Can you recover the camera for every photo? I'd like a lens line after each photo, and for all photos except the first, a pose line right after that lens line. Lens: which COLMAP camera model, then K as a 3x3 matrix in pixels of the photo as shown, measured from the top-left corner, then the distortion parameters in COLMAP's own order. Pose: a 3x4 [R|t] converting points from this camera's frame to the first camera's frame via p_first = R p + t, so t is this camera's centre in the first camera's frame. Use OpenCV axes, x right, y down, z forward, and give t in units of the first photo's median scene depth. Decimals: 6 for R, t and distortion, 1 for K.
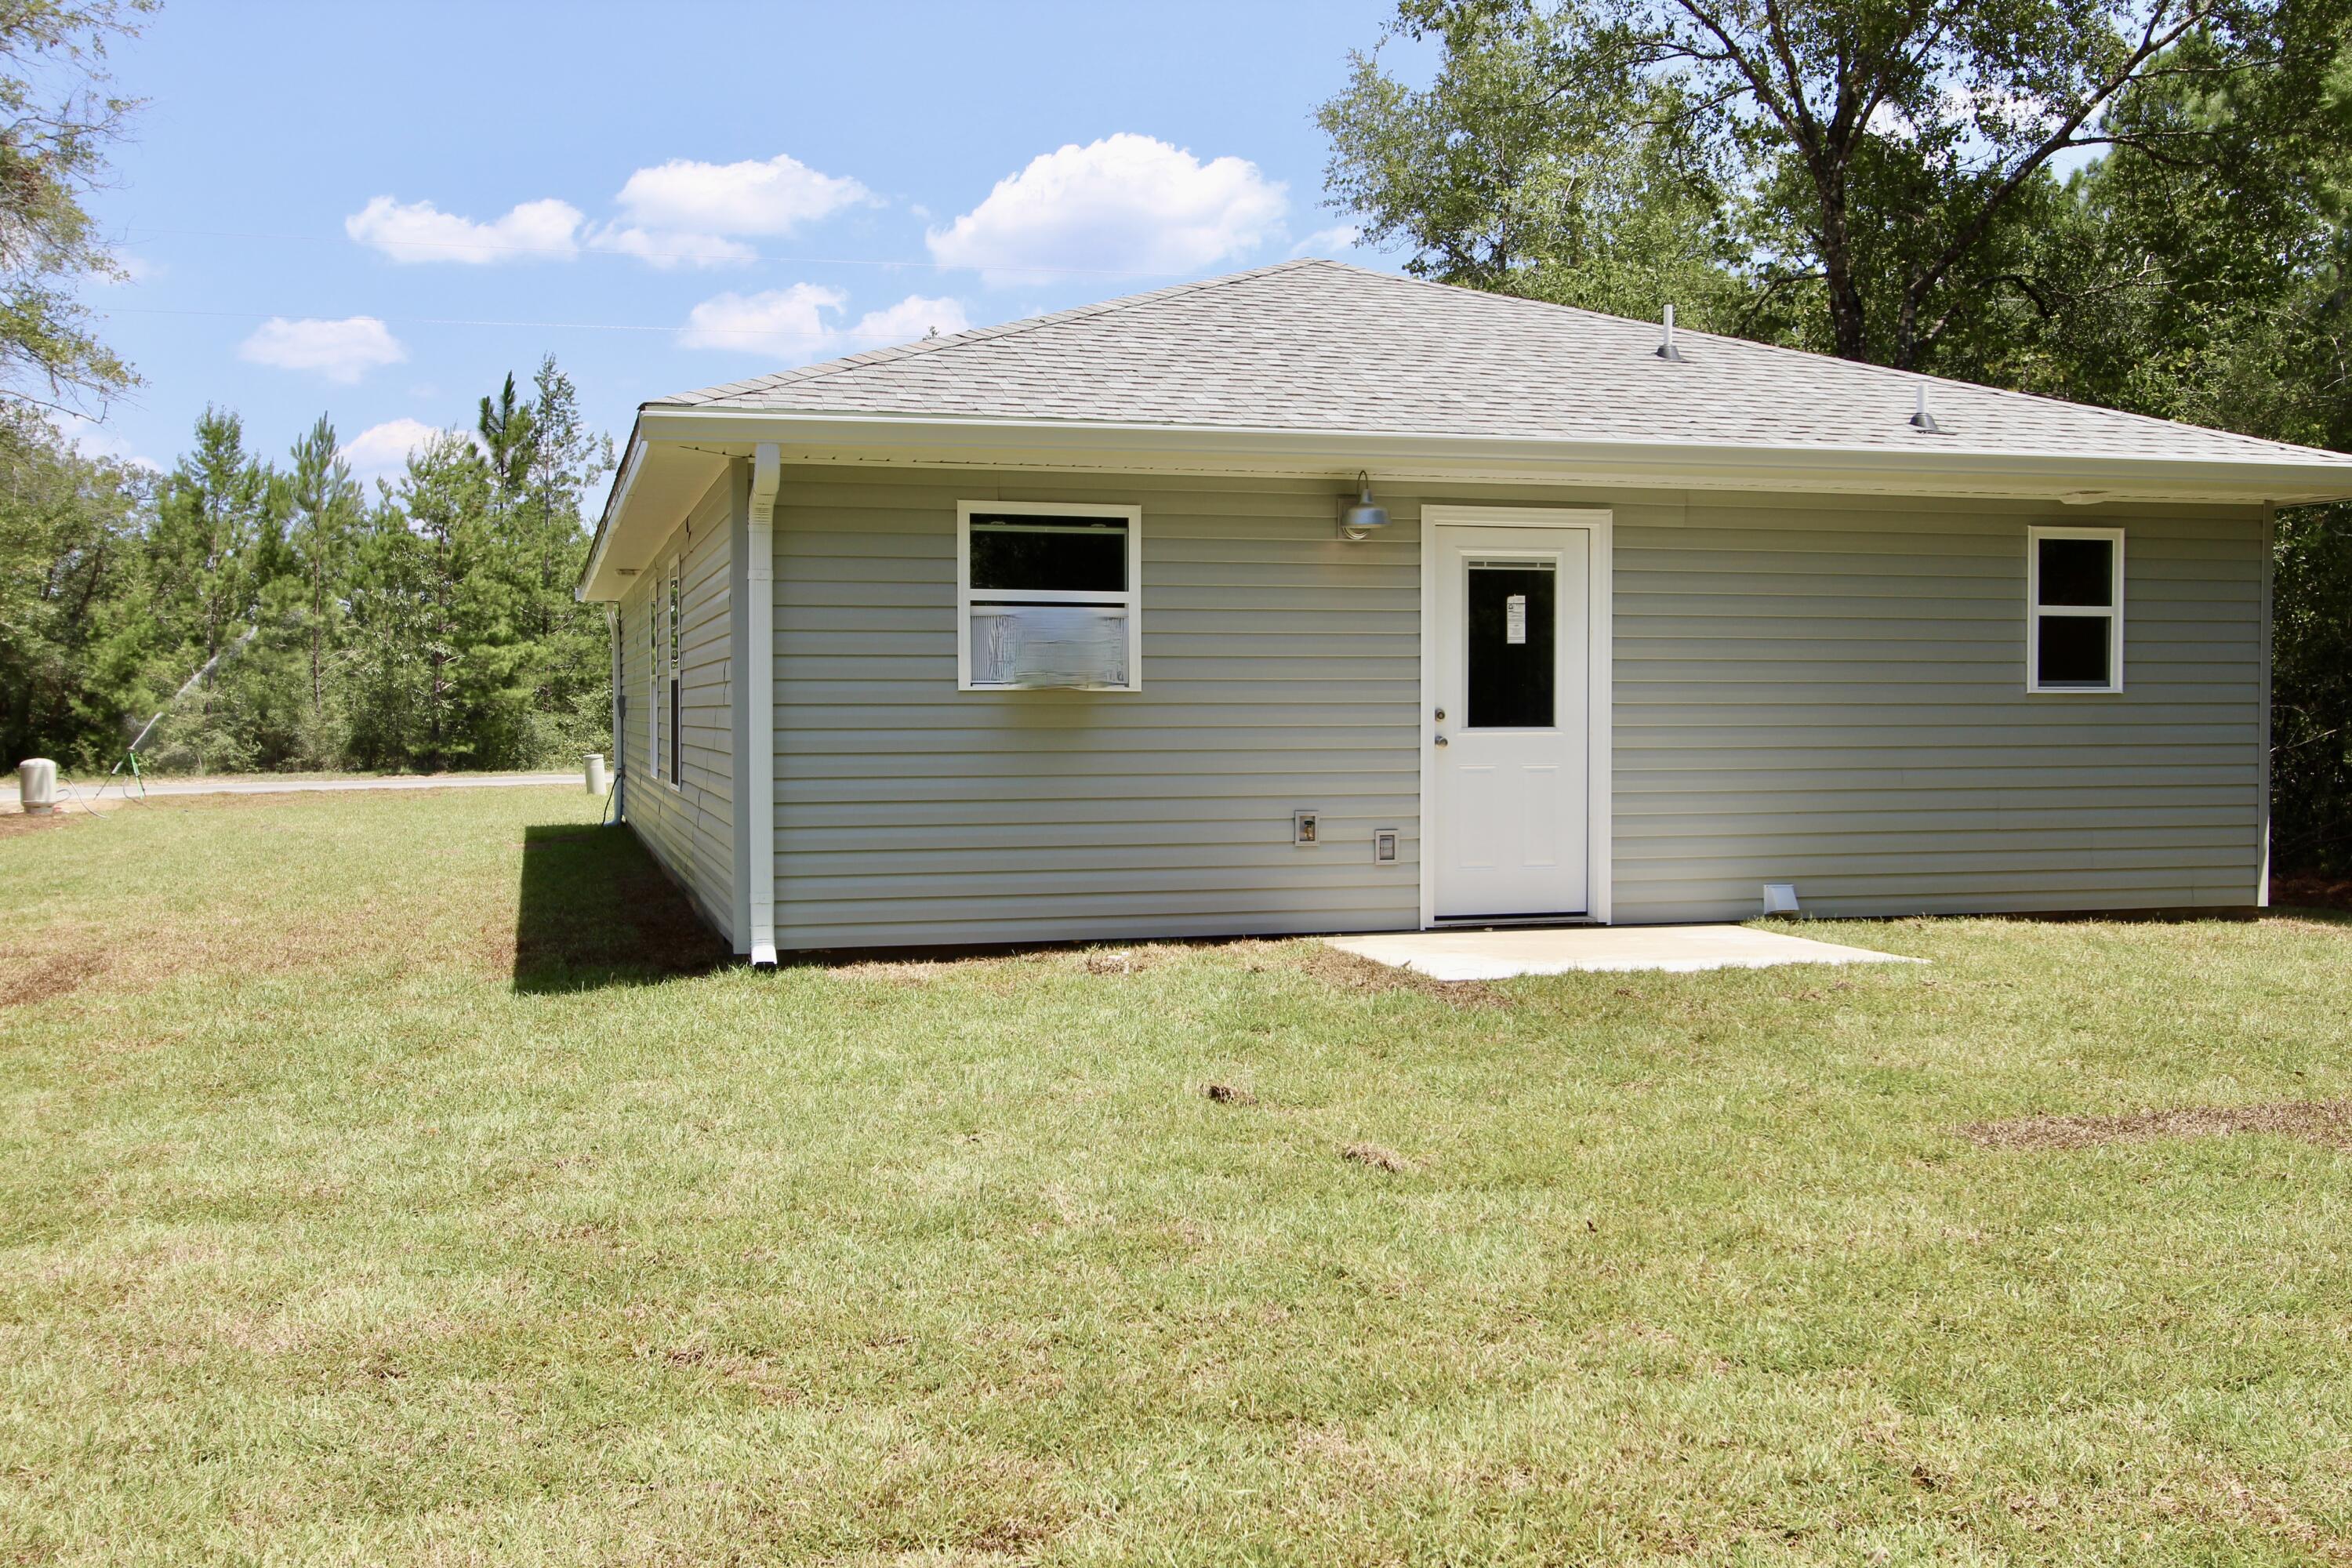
lens RADIAL K [[2313.1, 0, 1176.7], [0, 2313.1, 789.4], [0, 0, 1]] dist [0.046206, 0.000000]
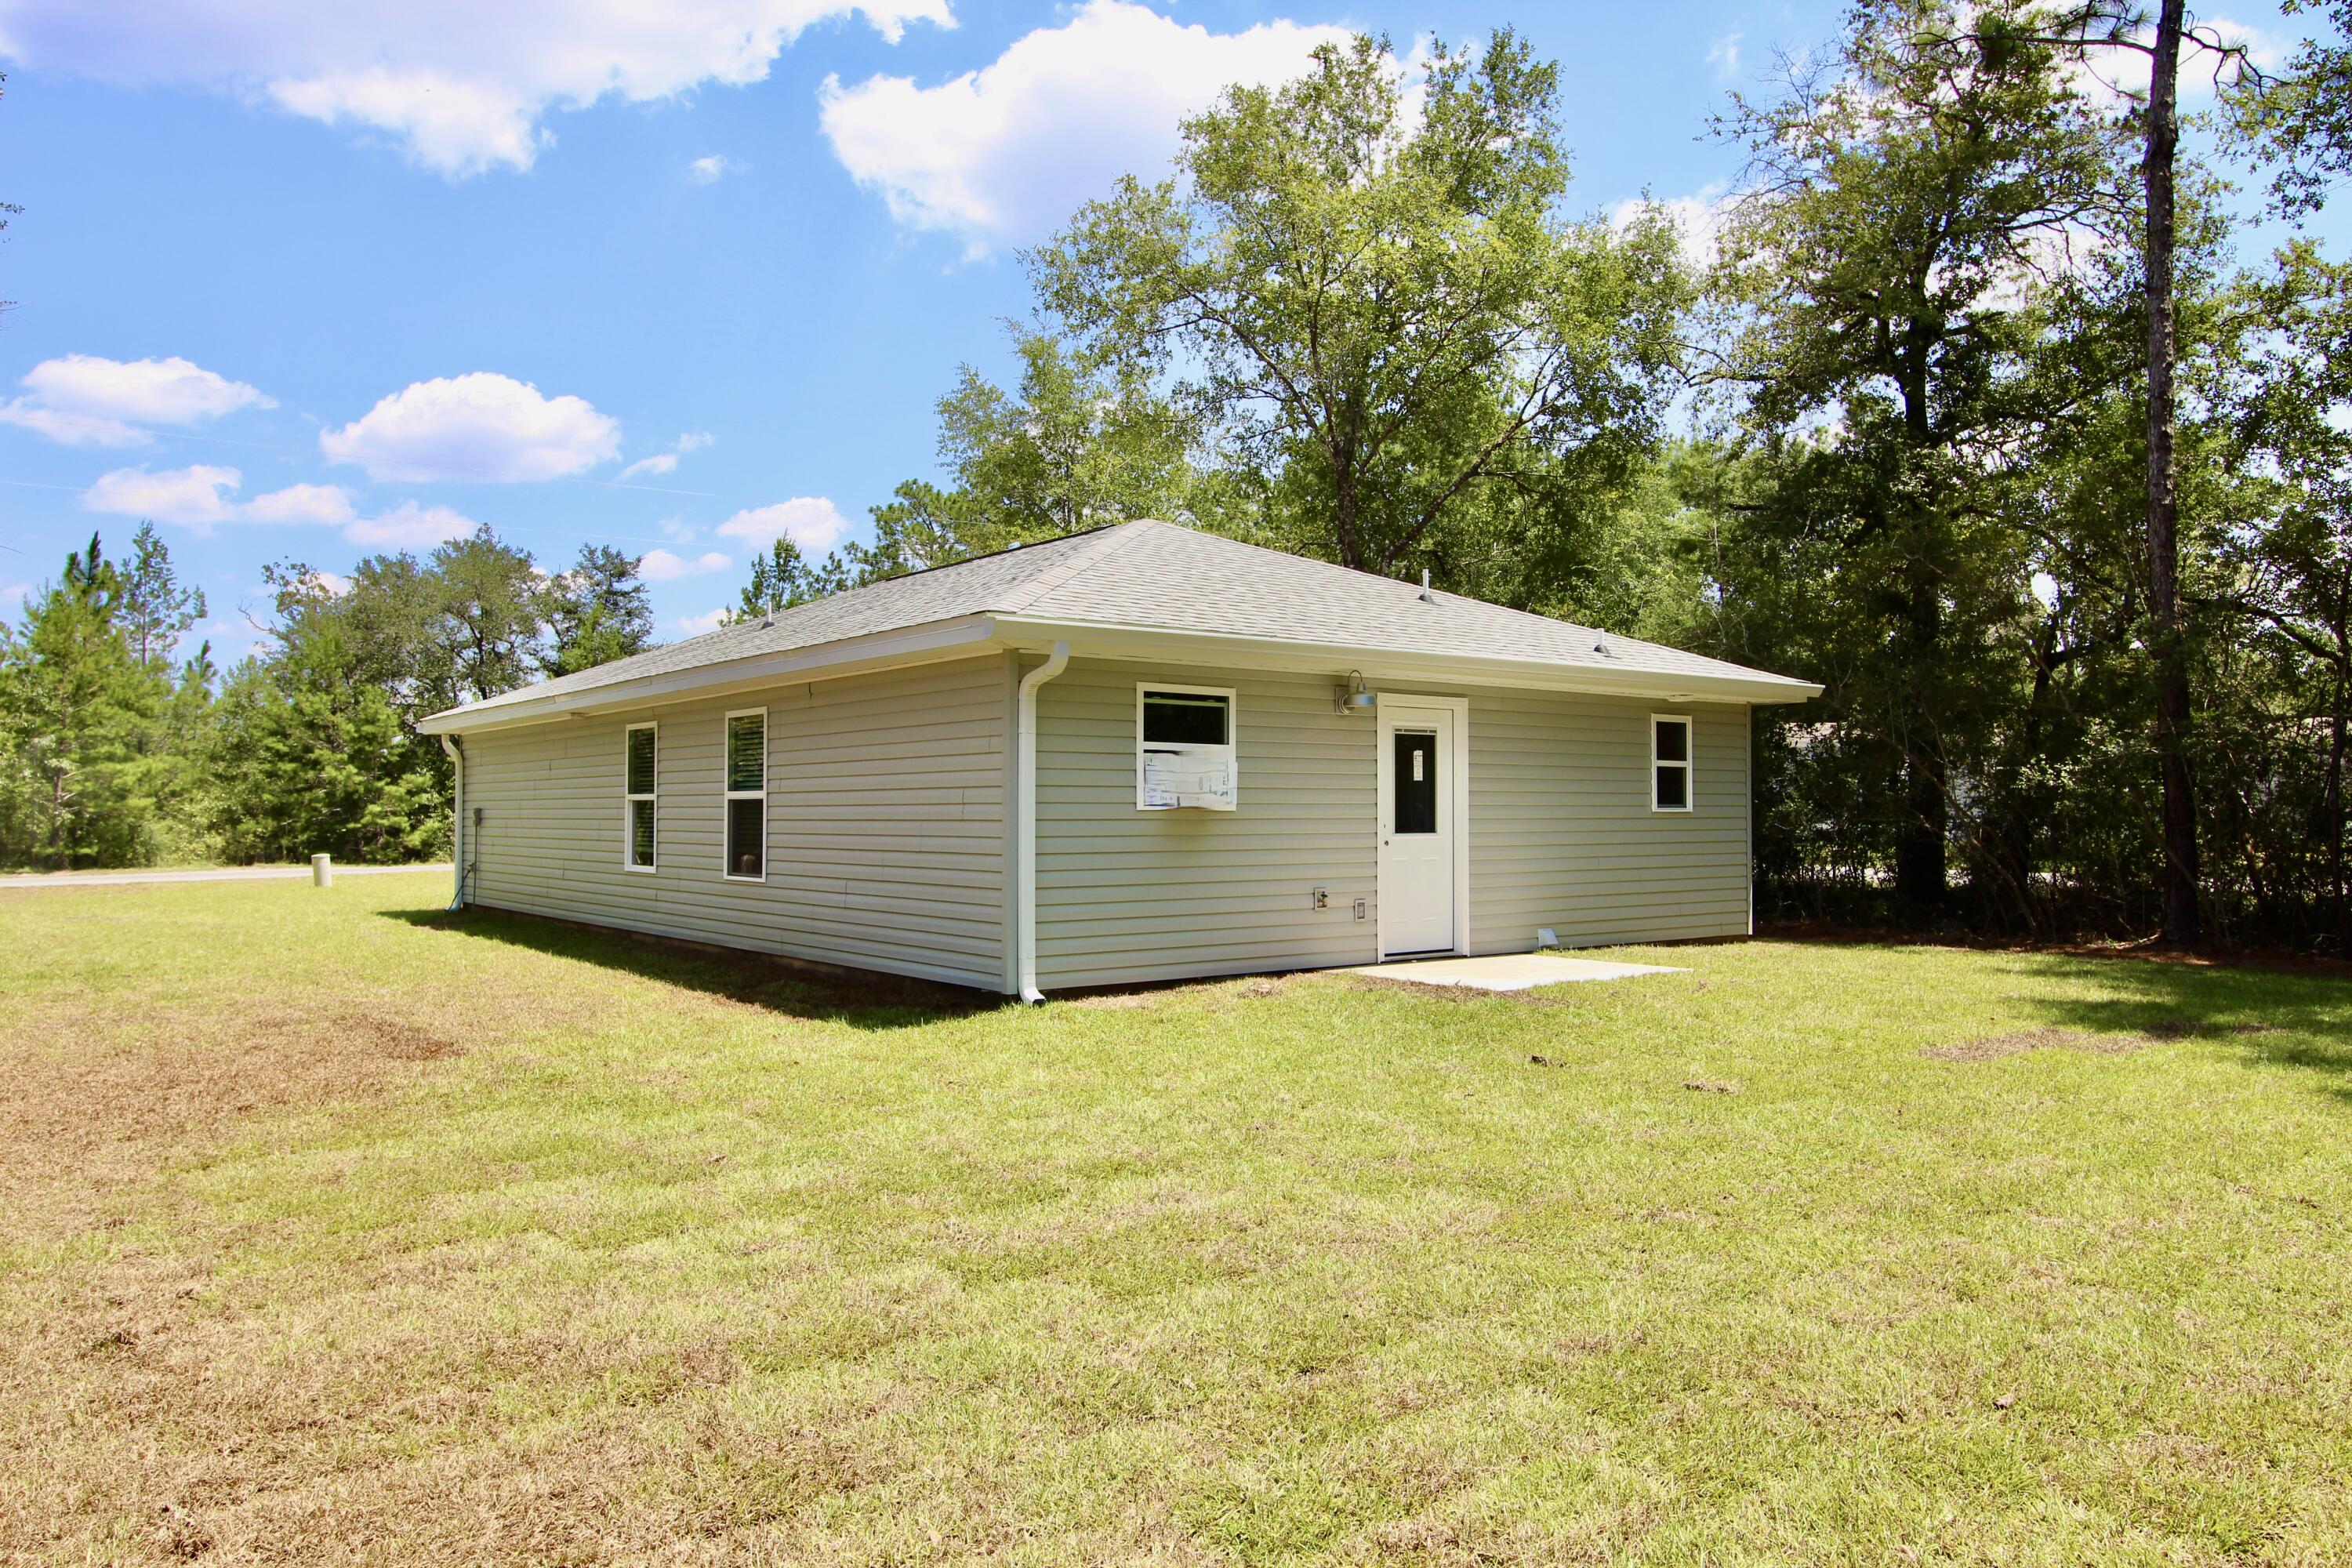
lens RADIAL K [[1664.7, 0, 1175.2], [0, 1664.7, 777.1], [0, 0, 1]] dist [0.034457, -0.001920]
pose [[0.928242, 0.008699, 0.371875, -0.409320], [0.012277, 0.998465, -0.054001, -0.005212], [-0.371774, 0.054691, 0.926711, 0.002344]]
